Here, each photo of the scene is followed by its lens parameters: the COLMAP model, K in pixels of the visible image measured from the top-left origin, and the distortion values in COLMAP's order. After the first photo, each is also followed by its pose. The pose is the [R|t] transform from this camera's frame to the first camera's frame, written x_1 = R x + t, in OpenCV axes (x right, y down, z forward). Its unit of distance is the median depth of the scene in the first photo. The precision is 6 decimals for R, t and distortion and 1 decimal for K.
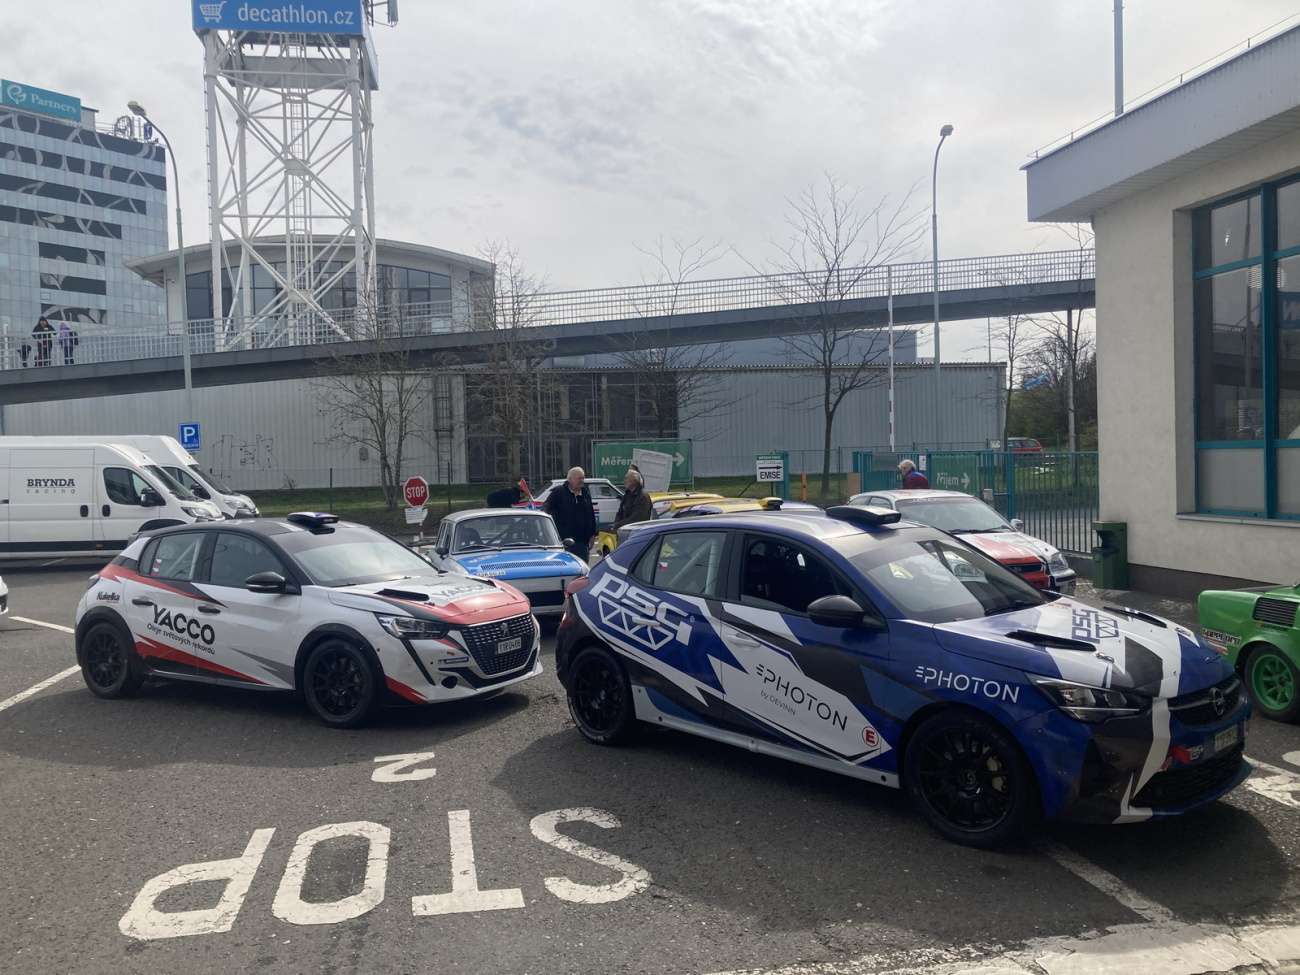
lens RADIAL K [[1058.6, 0, 635.4], [0, 1058.6, 482.1], [0, 0, 1]] dist [0.036110, -0.037653]
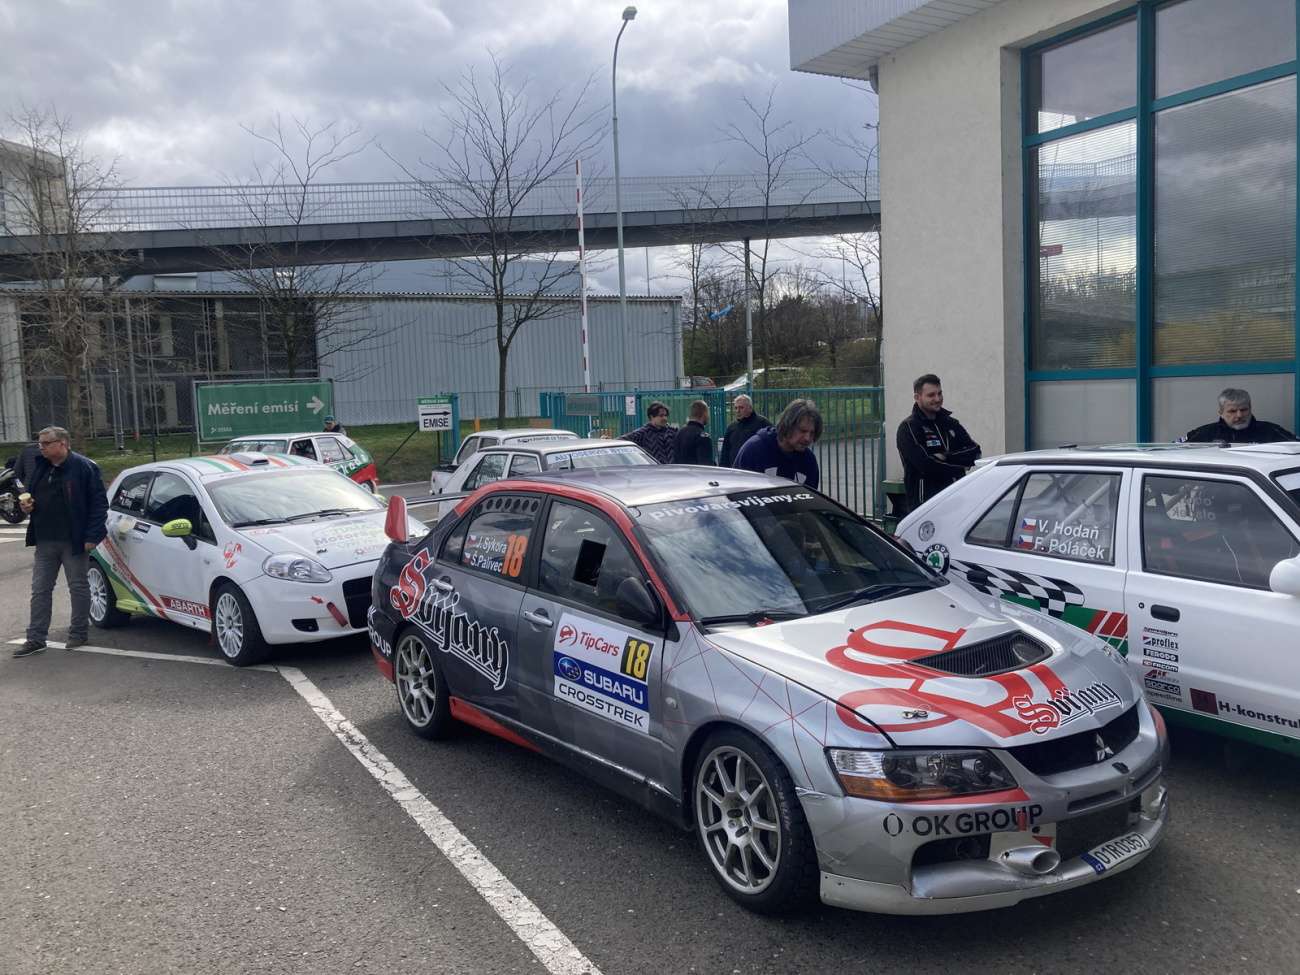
lens RADIAL K [[1058.6, 0, 650.6], [0, 1058.6, 484.2], [0, 0, 1]] dist [0.036110, -0.037653]
pose [[0.944943, -0.040185, 0.324758, 0.013449], [0.022114, 0.998004, 0.059144, -0.003296], [-0.326487, -0.048706, 0.943946, 0.137627]]
